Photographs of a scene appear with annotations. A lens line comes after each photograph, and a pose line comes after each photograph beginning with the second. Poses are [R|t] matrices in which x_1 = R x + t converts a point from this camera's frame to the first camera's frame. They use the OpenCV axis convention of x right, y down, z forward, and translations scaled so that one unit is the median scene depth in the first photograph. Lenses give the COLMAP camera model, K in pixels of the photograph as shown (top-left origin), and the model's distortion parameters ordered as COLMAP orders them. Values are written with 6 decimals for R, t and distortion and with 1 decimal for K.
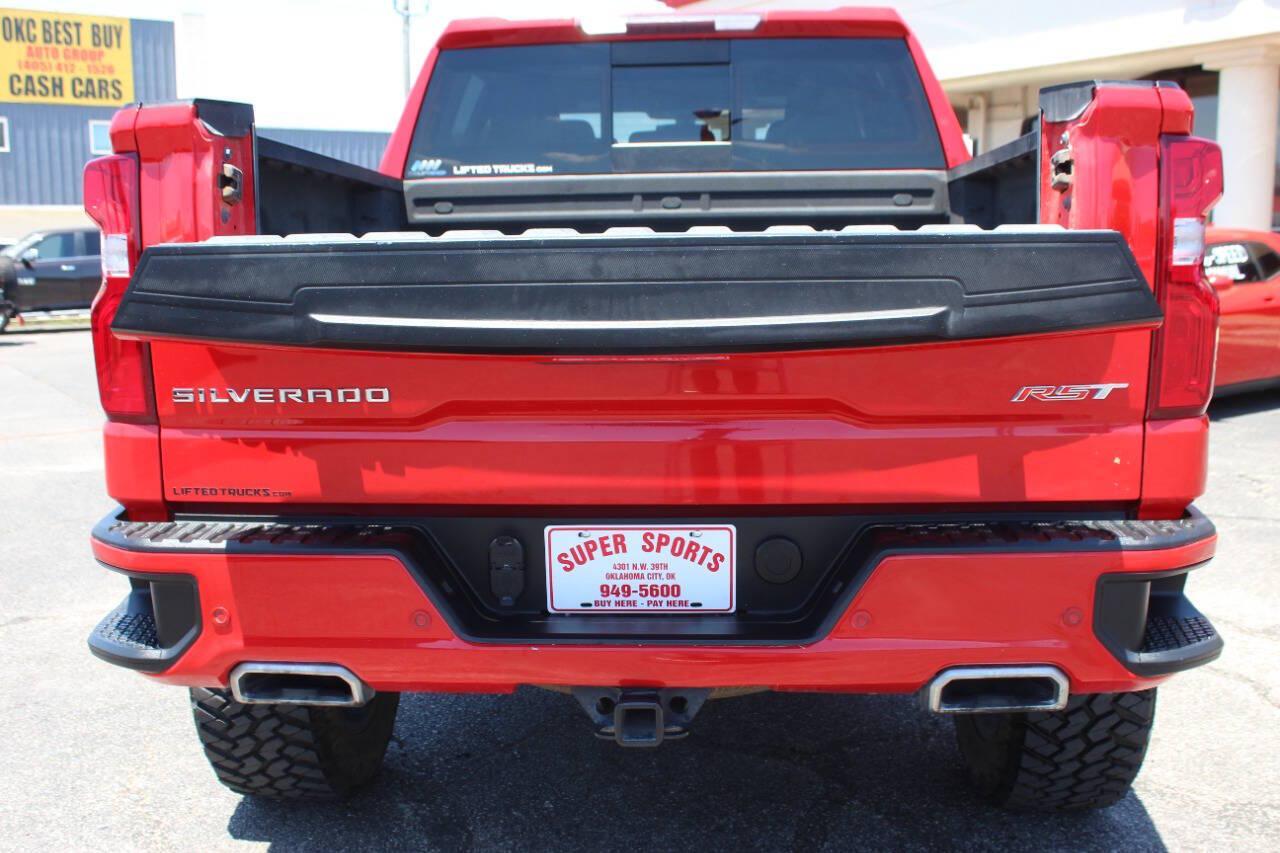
lens RADIAL K [[1272.4, 0, 643.6], [0, 1272.4, 431.2], [0, 0, 1]] dist [-0.063347, 0.000000]
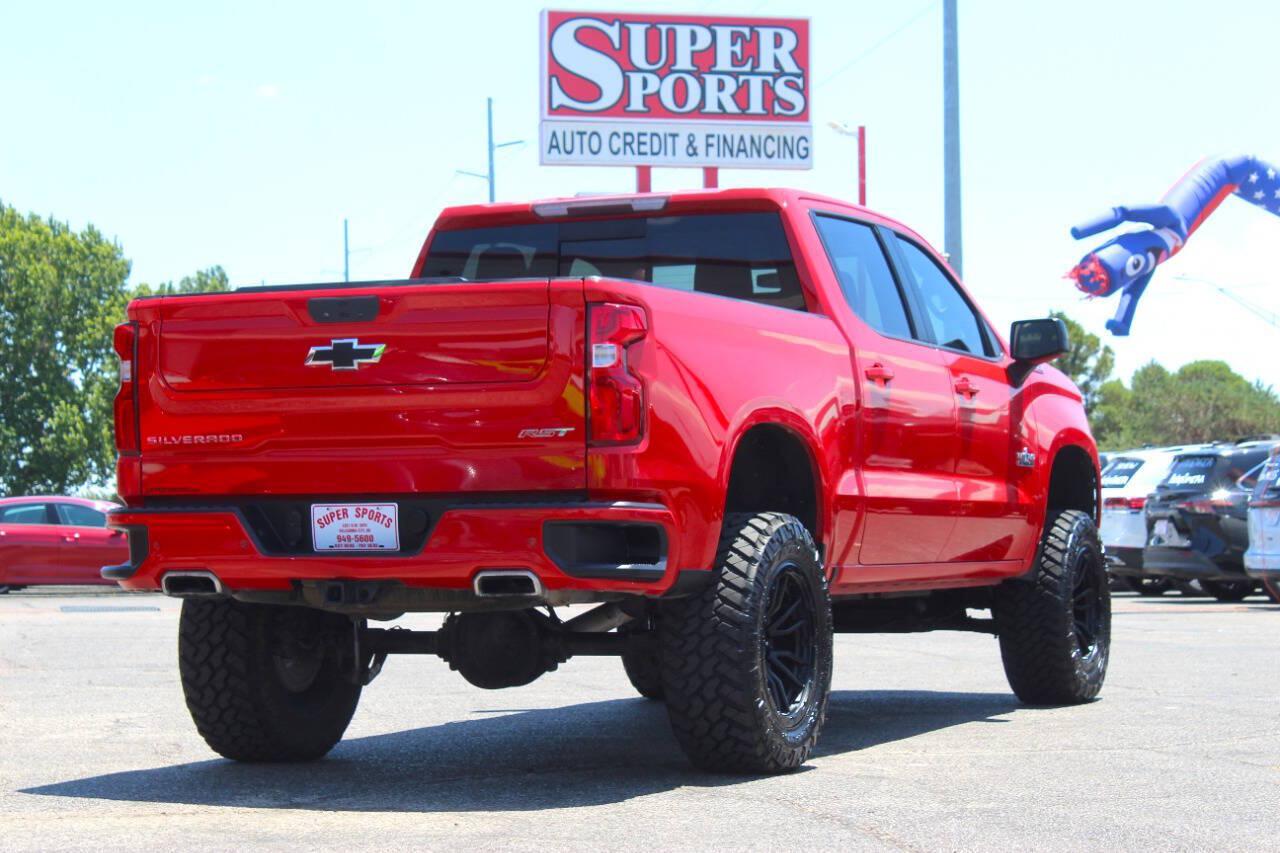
lens RADIAL K [[3187.1, 0, 634.7], [0, 3187.1, 424.8], [0, 0, 1]] dist [0.123607, 0.000000]
pose [[0.936698, -0.005102, -0.350100, 1.179093], [-0.051972, 0.986792, -0.153432, 0.380241], [0.346259, 0.161915, 0.924061, -1.901568]]
